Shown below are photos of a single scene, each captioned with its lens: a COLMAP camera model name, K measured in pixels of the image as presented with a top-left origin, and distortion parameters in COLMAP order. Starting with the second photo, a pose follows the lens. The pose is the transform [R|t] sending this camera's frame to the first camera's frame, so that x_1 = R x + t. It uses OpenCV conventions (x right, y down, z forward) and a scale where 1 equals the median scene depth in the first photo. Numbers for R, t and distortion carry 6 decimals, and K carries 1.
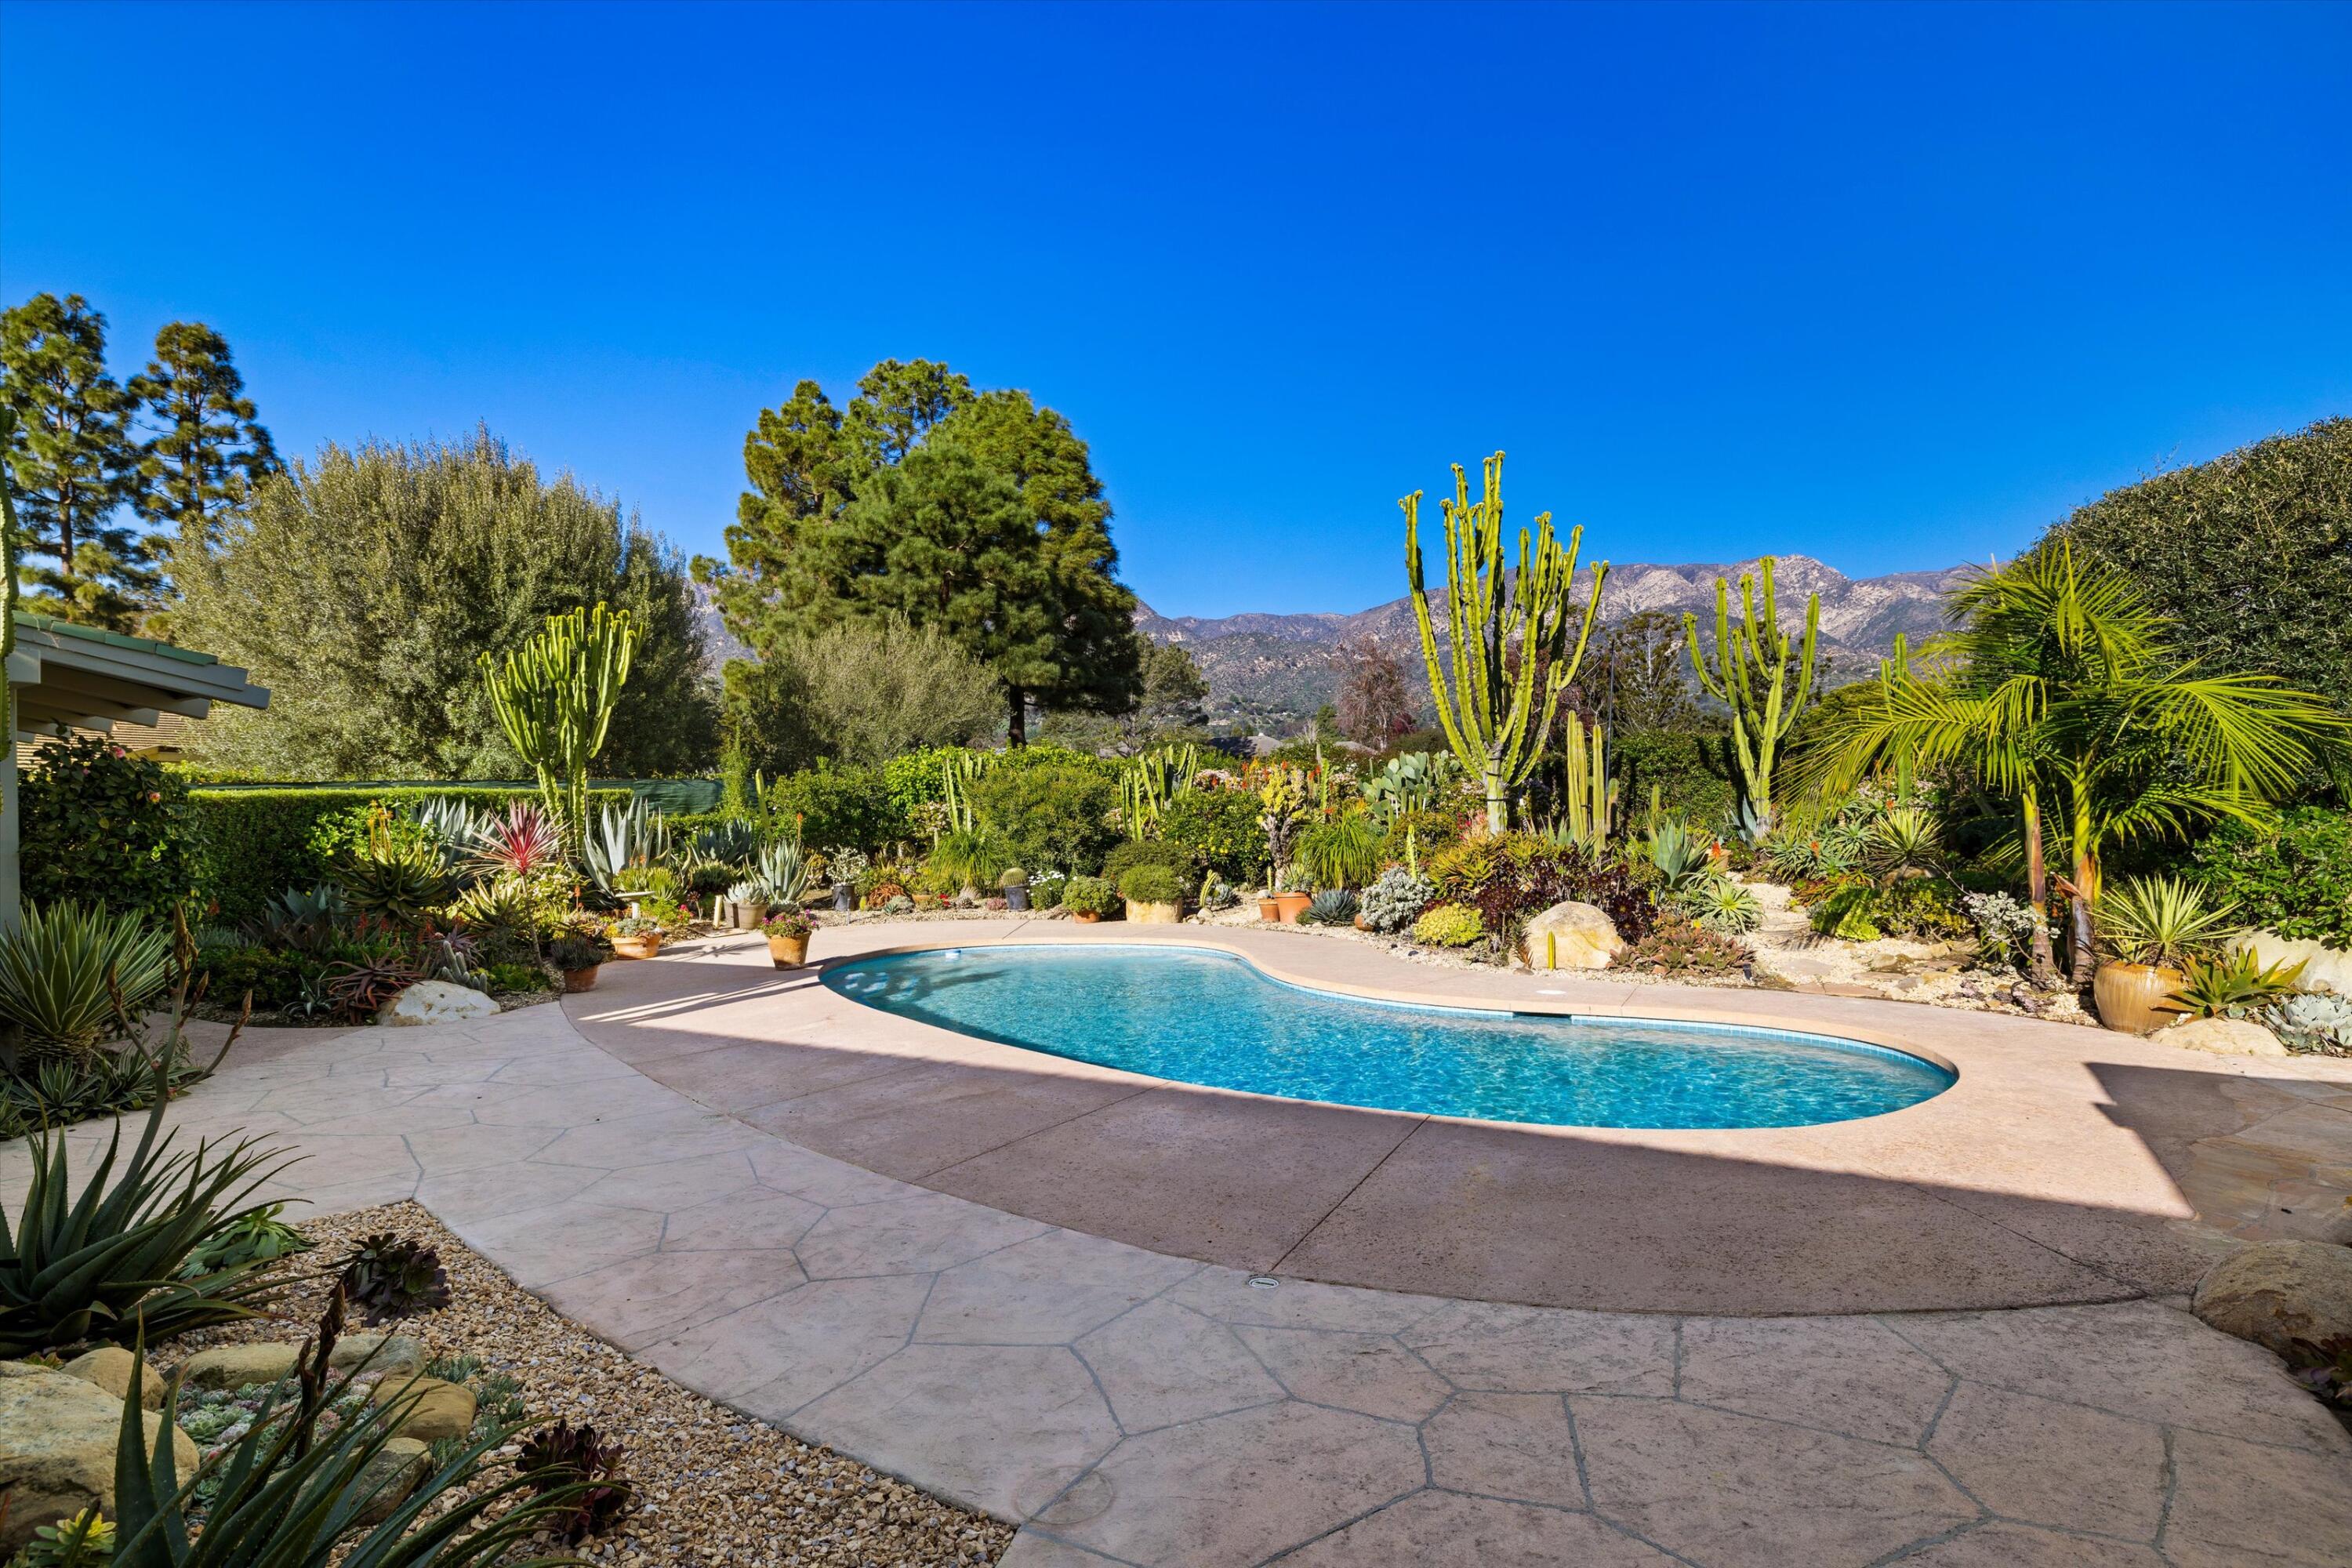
lens RADIAL K [[1120.8, 0, 1160.5], [0, 1120.8, 818.9], [0, 0, 1]] dist [-0.004314, 0.002384]
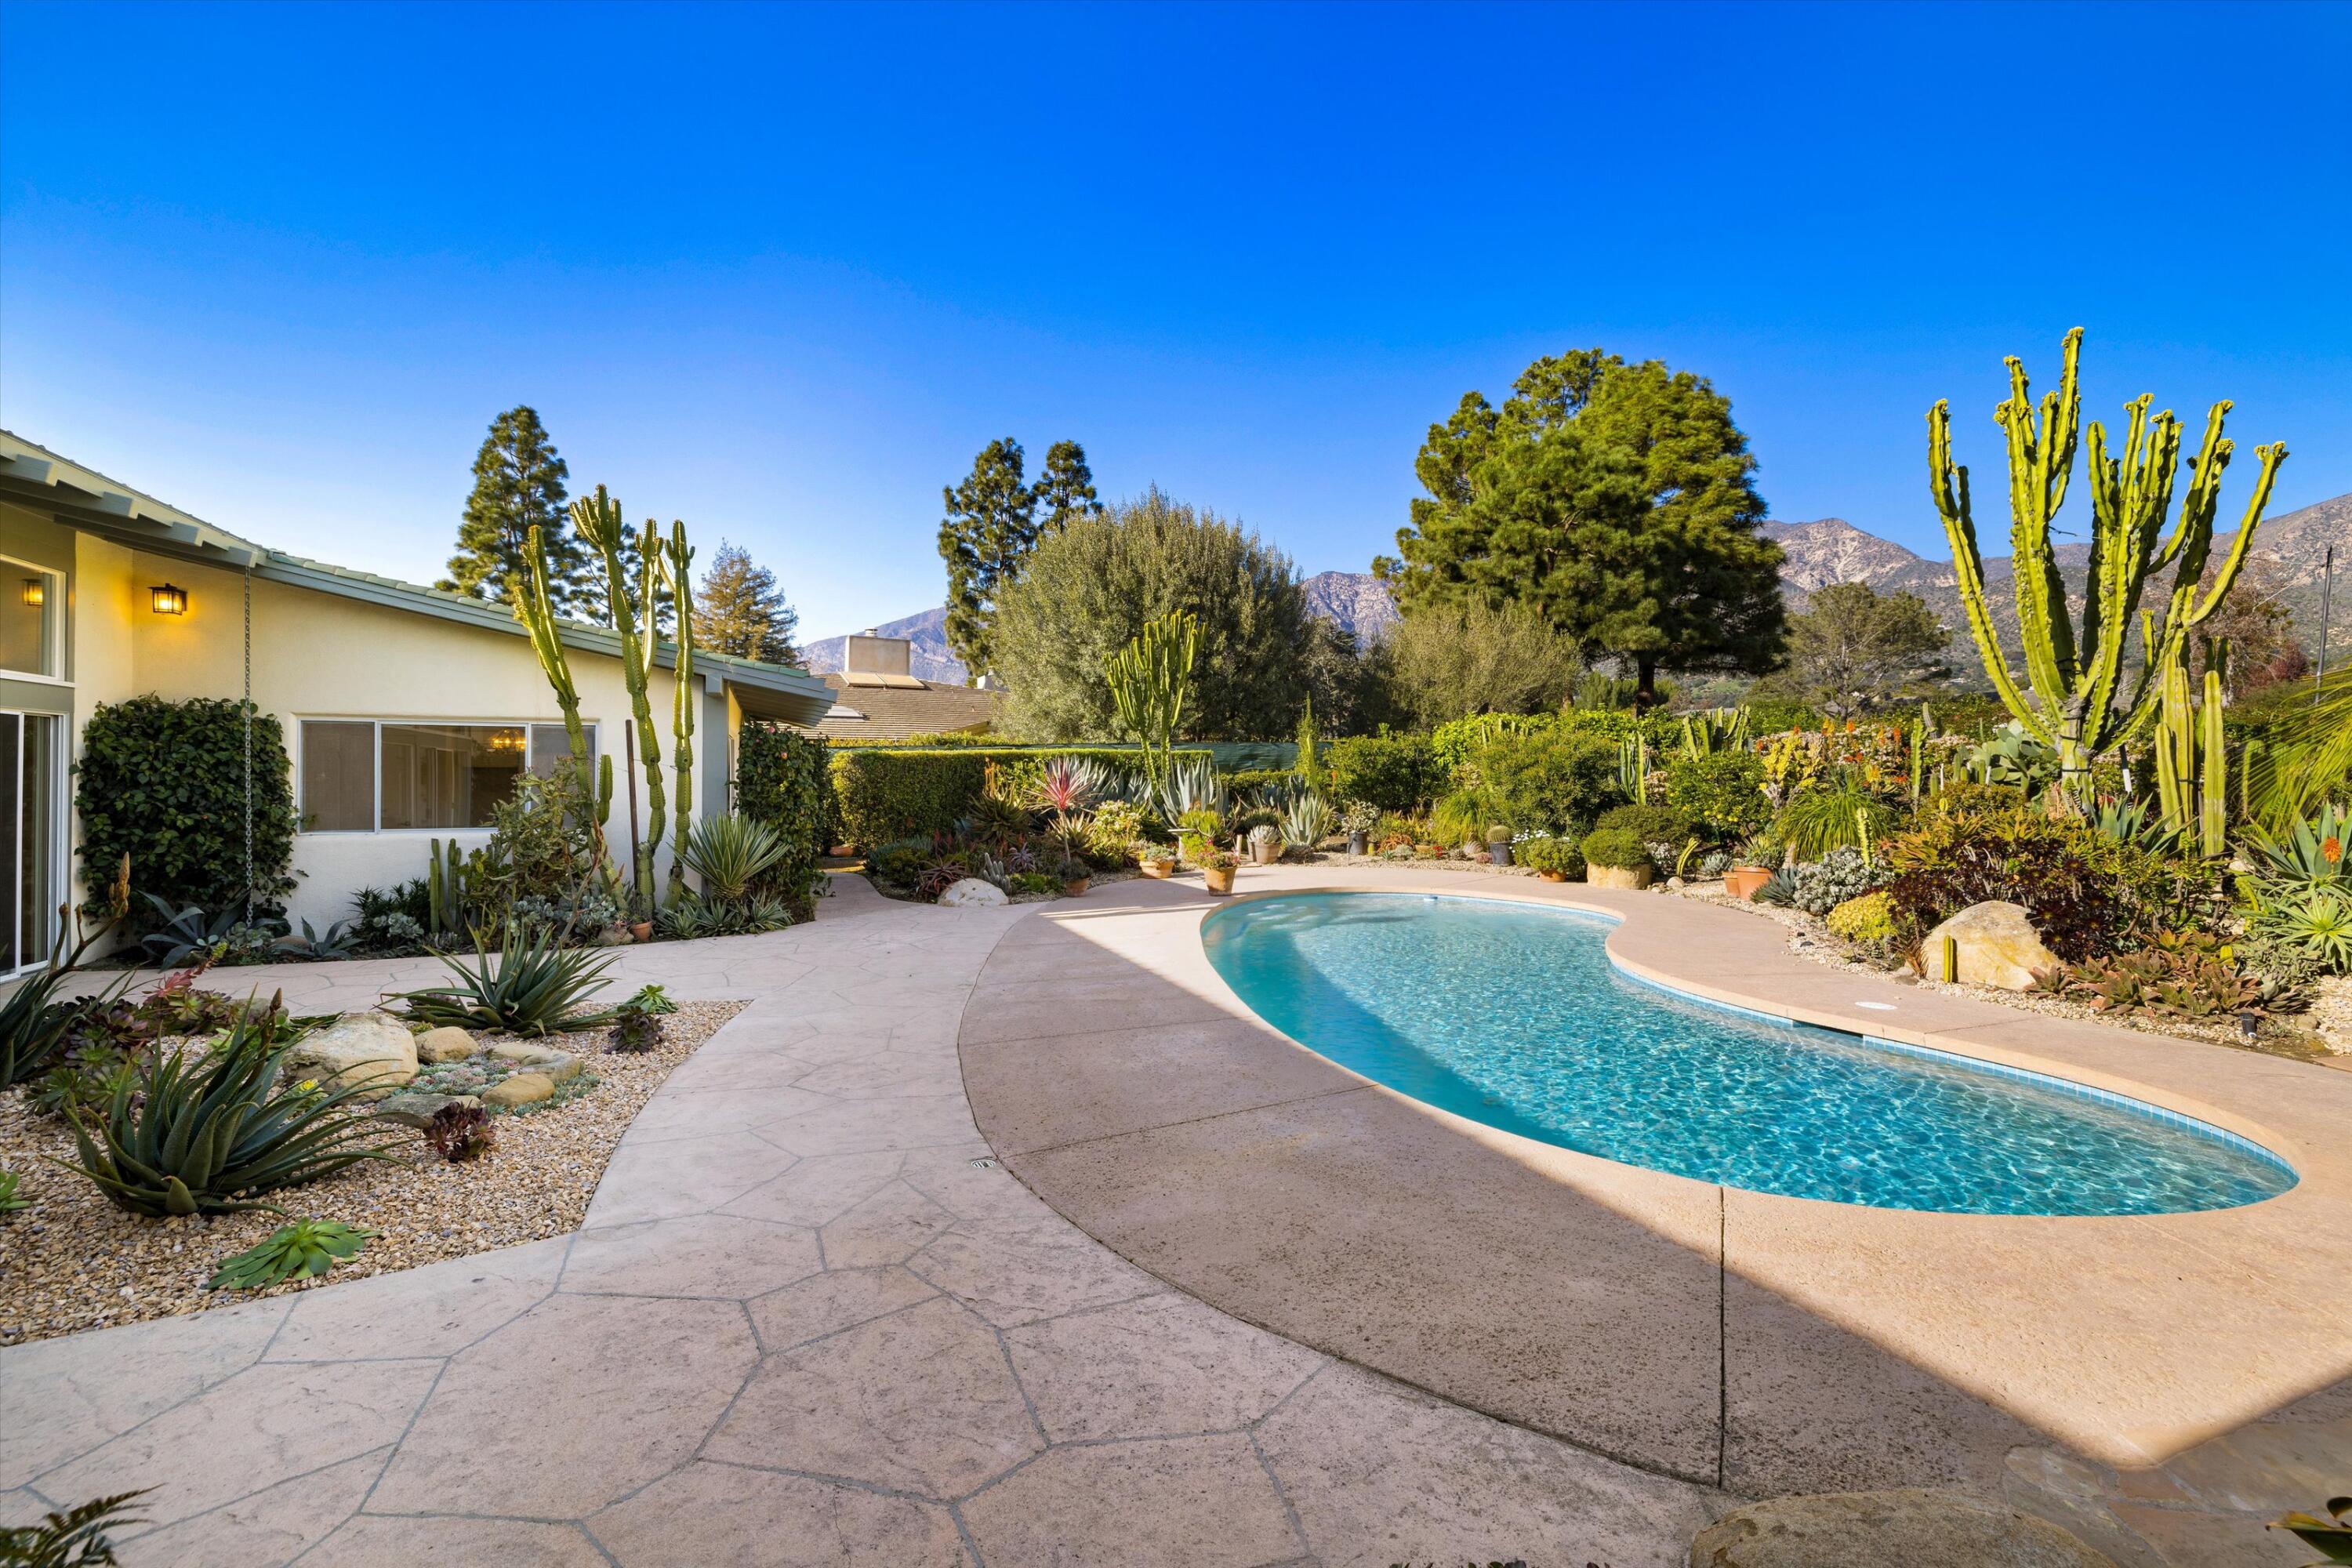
lens RADIAL K [[988.8, 0, 1173.4], [0, 988.8, 772.9], [0, 0, 1]] dist [-0.003977, 0.000063]
pose [[0.796426, 0.019398, -0.604425, 0.099606], [-0.020840, 0.999772, 0.004625, -0.002292], [0.604377, 0.008913, 0.796649, 0.029977]]
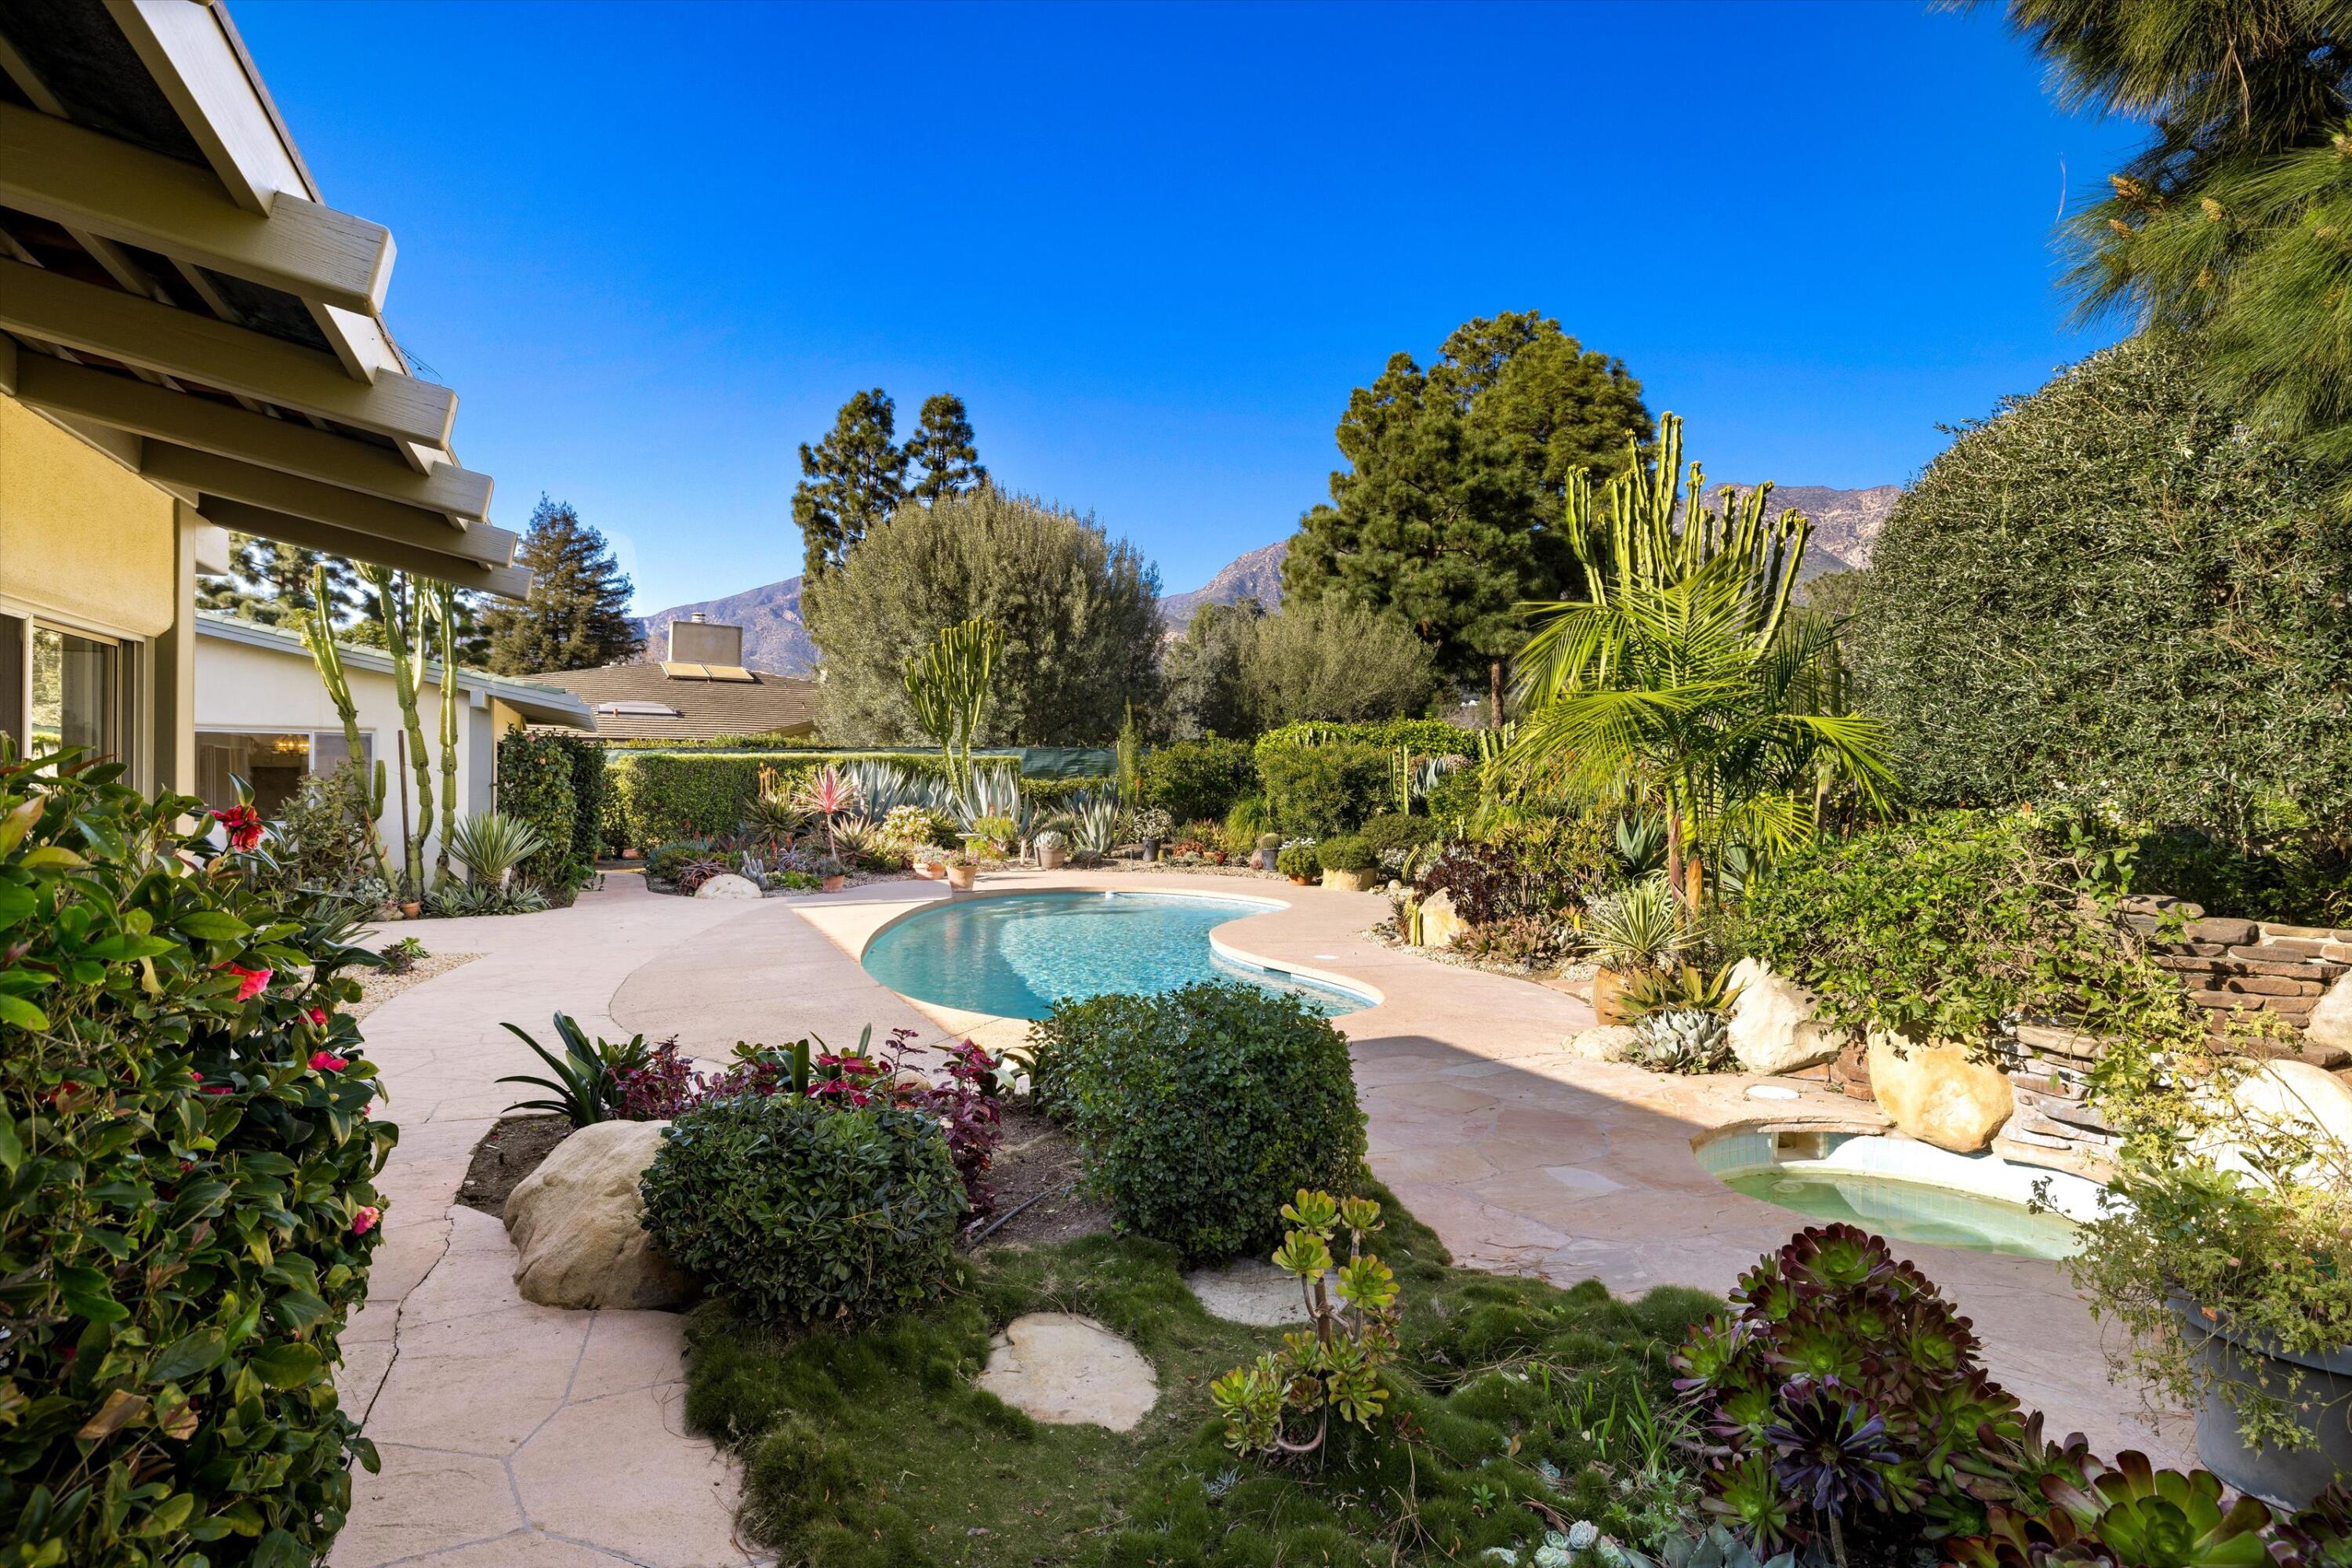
lens RADIAL K [[1201.6, 0, 1171.2], [0, 1201.6, 786.4], [0, 0, 1]] dist [-0.005573, 0.000000]
pose [[0.824860, 0.033529, -0.564341, 0.239940], [-0.032448, 0.999402, 0.011949, -0.007048], [0.564405, 0.008456, 0.825455, -0.023147]]
